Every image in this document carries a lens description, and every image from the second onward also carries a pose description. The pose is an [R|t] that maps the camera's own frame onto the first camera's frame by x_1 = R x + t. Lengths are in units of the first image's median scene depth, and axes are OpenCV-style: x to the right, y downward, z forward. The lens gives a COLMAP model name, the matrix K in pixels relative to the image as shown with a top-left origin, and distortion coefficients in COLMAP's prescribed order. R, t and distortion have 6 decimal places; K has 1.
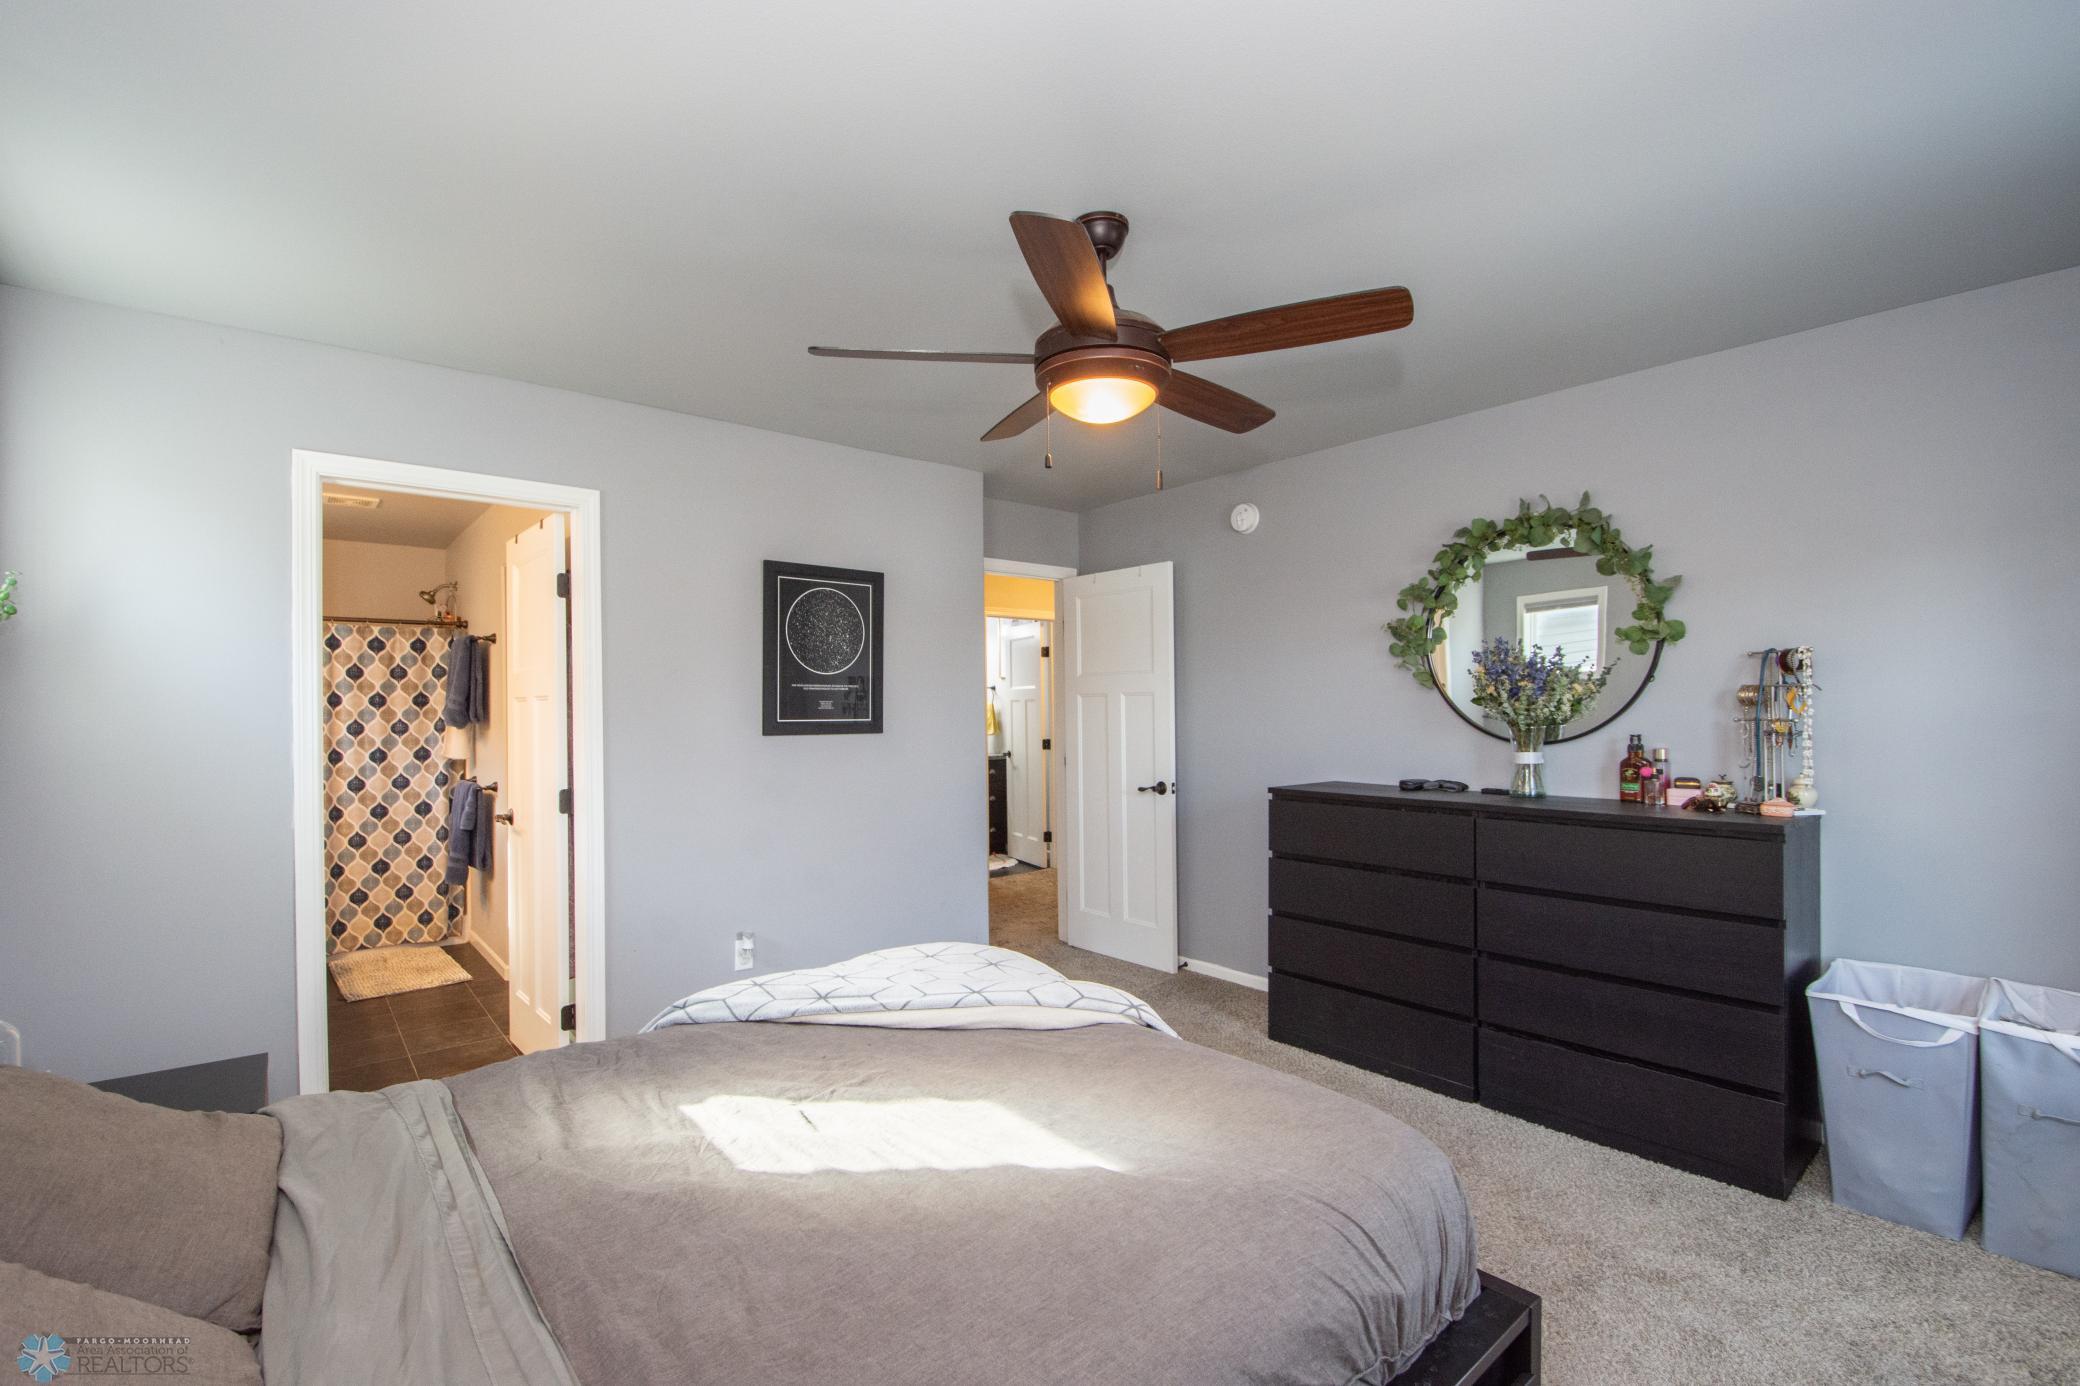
lens RADIAL K [[937.5, 0, 1045.7], [0, 937.5, 704.8], [0, 0, 1]] dist [-0.026318, -0.001098]
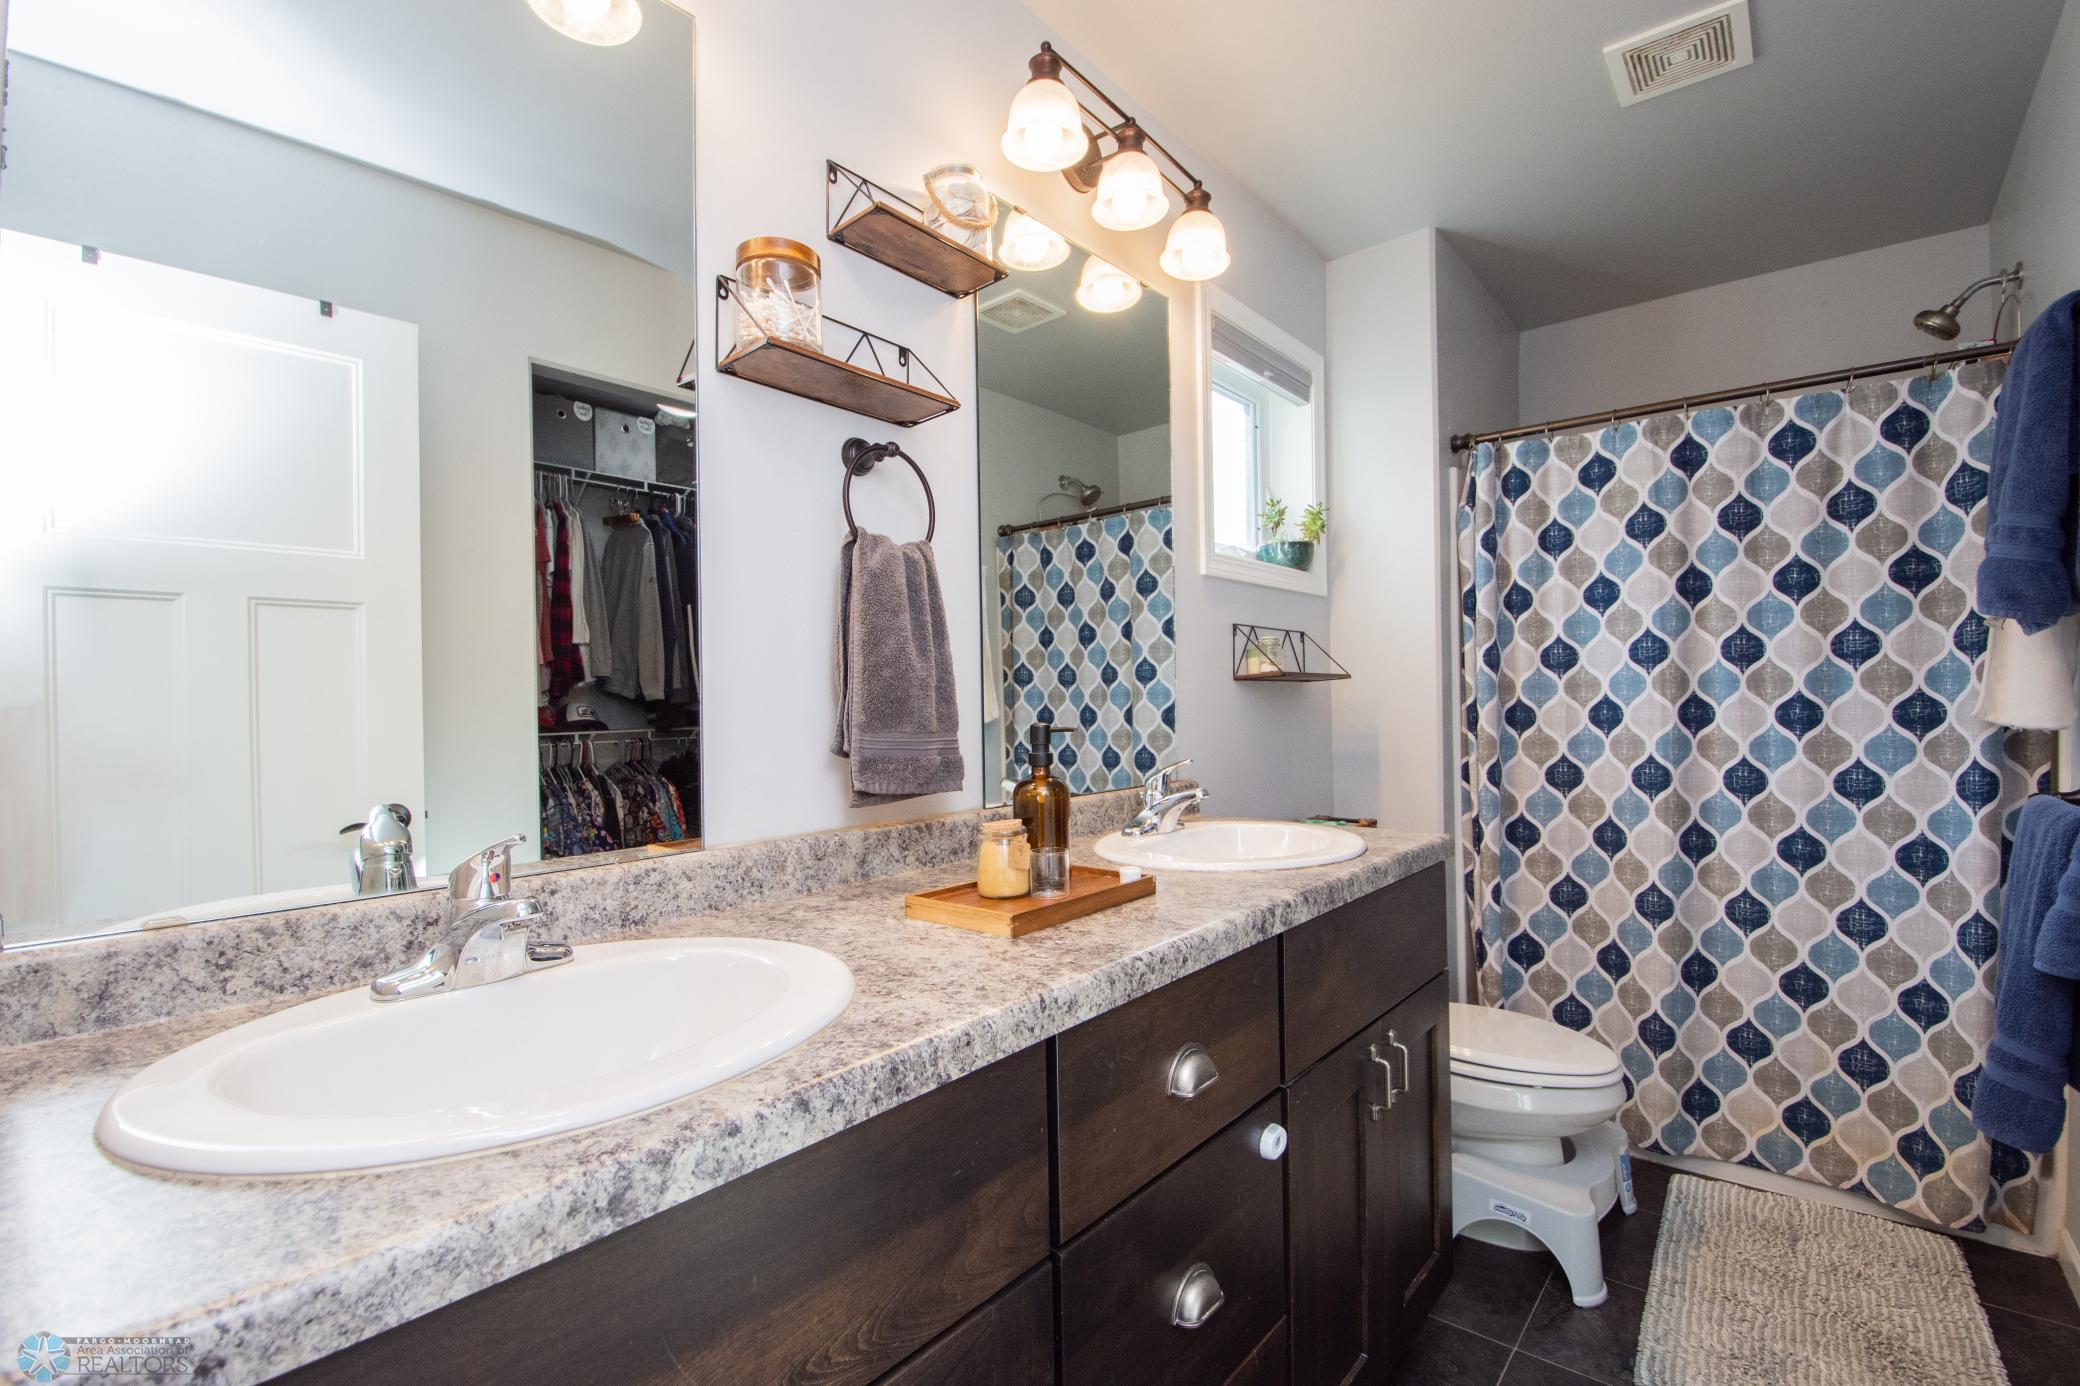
lens RADIAL K [[937.5, 0, 1045.1], [0, 937.5, 700.4], [0, 0, 1]] dist [-0.026318, -0.001098]
pose [[0.163127, 0.007477, -0.986577, -0.369964], [0.013240, 0.999865, 0.009767, 0.040554], [0.986516, -0.014656, 0.163006, 0.597079]]
